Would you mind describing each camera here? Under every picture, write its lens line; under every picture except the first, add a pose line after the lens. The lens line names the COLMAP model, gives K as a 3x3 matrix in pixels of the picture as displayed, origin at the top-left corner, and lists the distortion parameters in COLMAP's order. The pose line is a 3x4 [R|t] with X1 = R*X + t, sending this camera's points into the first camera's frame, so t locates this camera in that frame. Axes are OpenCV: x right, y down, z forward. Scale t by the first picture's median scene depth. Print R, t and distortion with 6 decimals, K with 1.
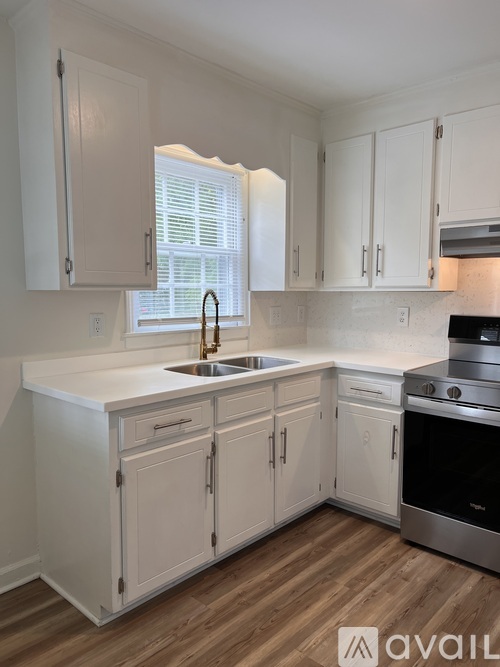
lens RADIAL K [[501.8, 0, 250.0], [0, 501.8, 333.5], [0, 0, 1]] dist [0.003256, 0.000147]
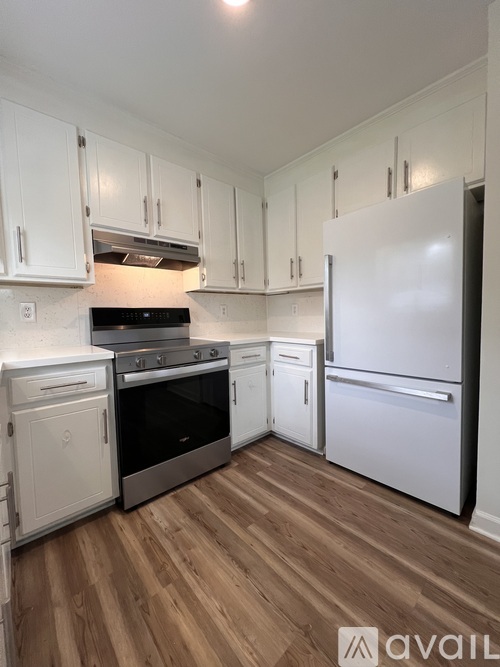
lens RADIAL K [[266.4, 0, 249.4], [0, 266.4, 330.3], [0, 0, 1]] dist [0.000168, 0.000109]
pose [[0.096262, -0.057943, 0.993668, -0.221428], [0.113334, 0.992450, 0.046892, 0.034115], [-0.988883, 0.108103, 0.102102, 0.674752]]
